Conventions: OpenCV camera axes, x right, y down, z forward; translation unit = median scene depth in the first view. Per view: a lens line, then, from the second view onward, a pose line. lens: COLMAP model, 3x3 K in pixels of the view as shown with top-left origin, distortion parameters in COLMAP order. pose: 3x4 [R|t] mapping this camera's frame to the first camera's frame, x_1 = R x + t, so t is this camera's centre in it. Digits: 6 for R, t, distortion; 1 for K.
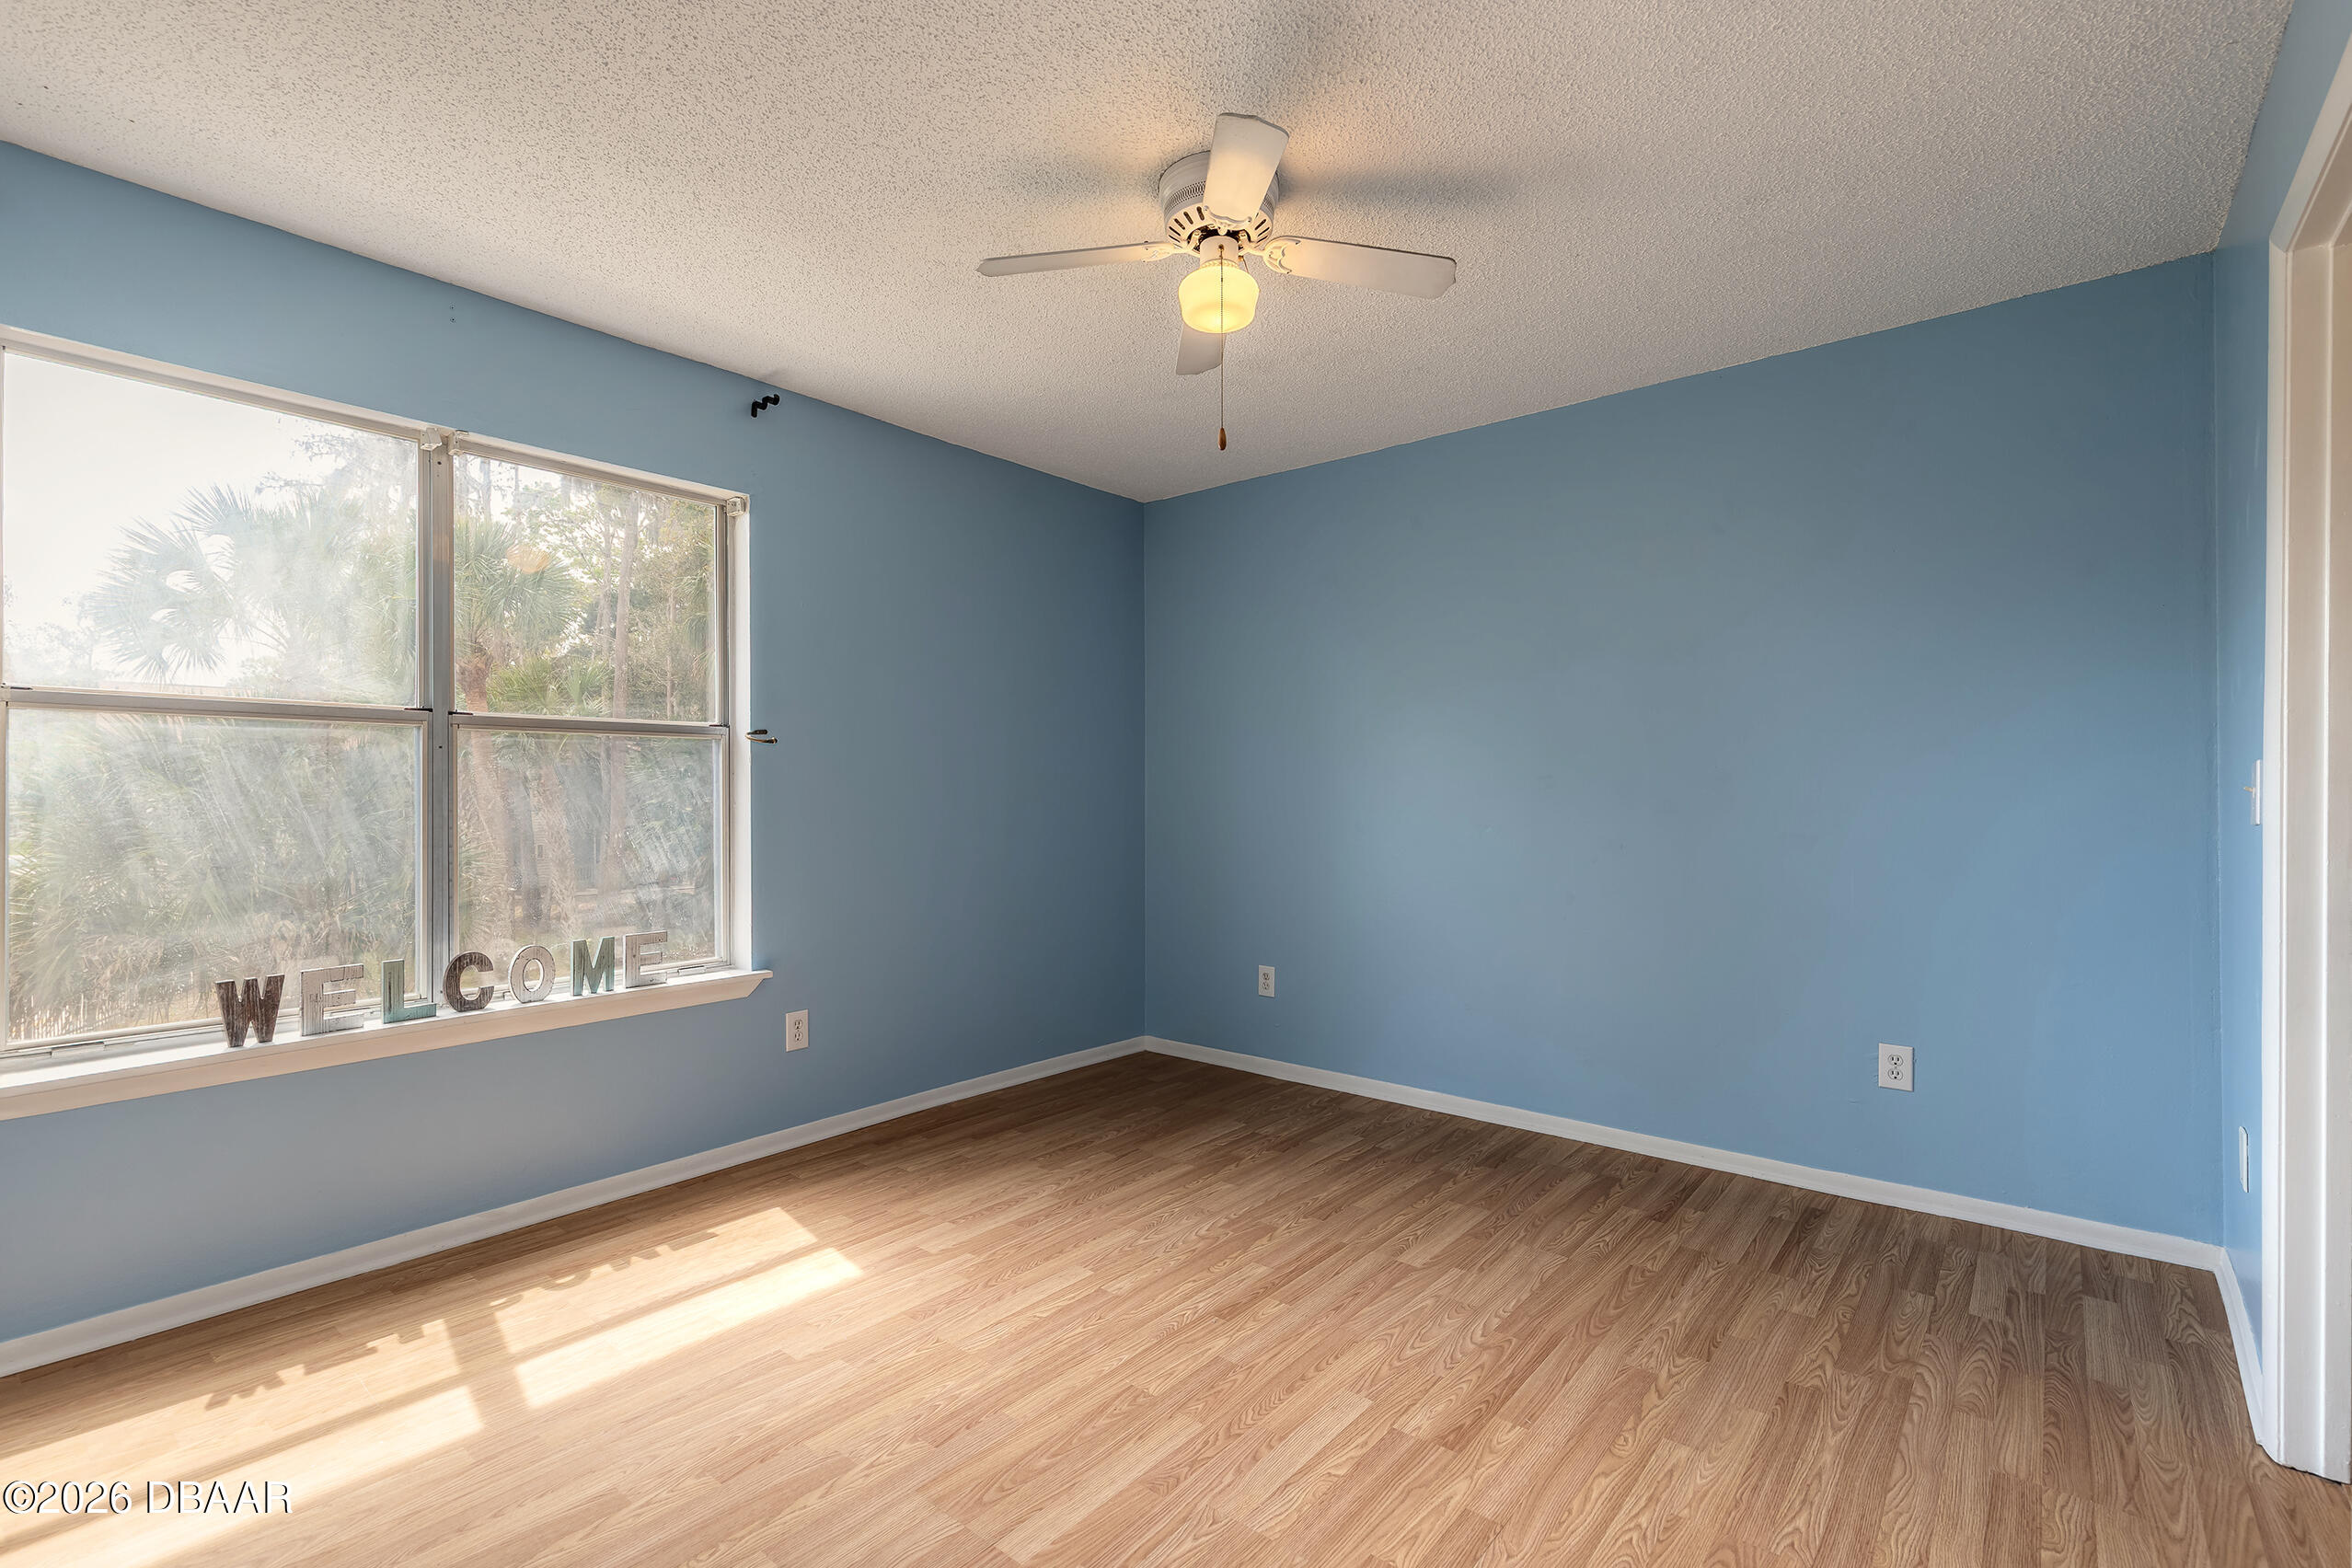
lens RADIAL K [[1070.1, 0, 1174.1], [0, 1070.1, 793.5], [0, 0, 1]] dist [0.008301, -0.001961]
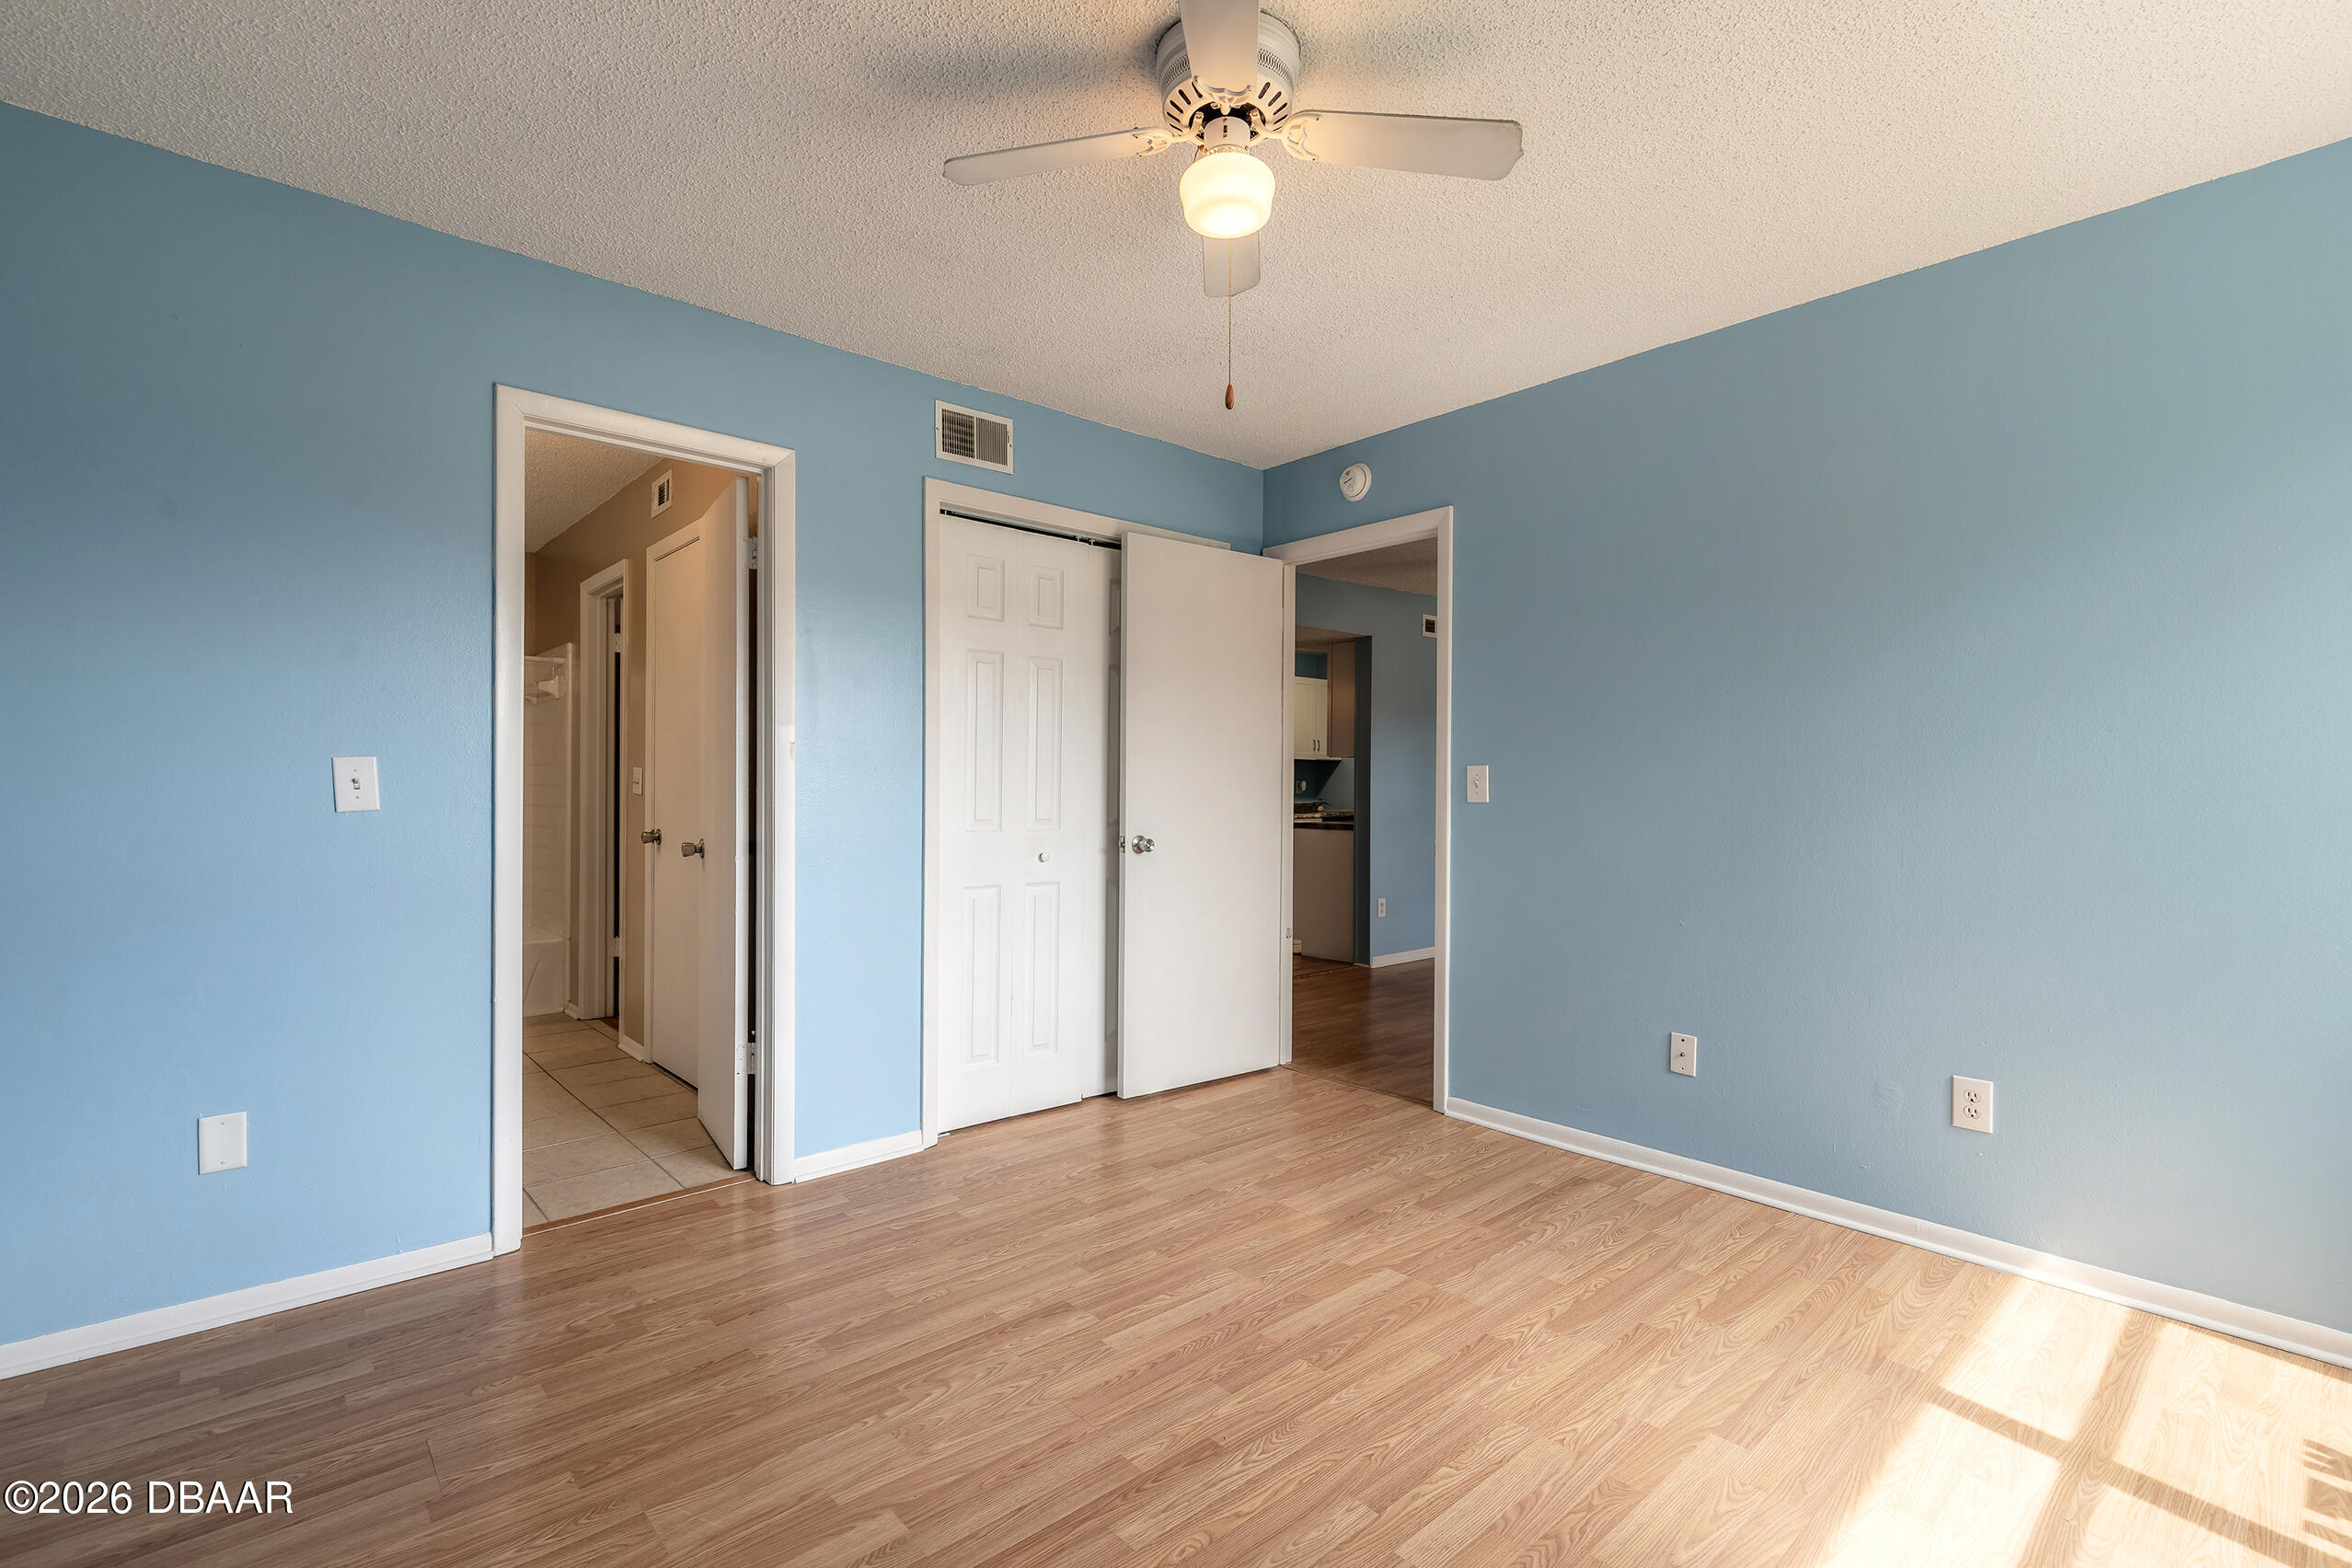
lens RADIAL K [[1070.1, 0, 1175.3], [0, 1070.1, 786.8], [0, 0, 1]] dist [0.008301, -0.001961]
pose [[-0.988776, -0.003628, 0.149361, -0.047257], [-0.003522, 0.999993, 0.000973, -0.000814], [-0.149363, 0.000436, -0.988782, 1.934367]]
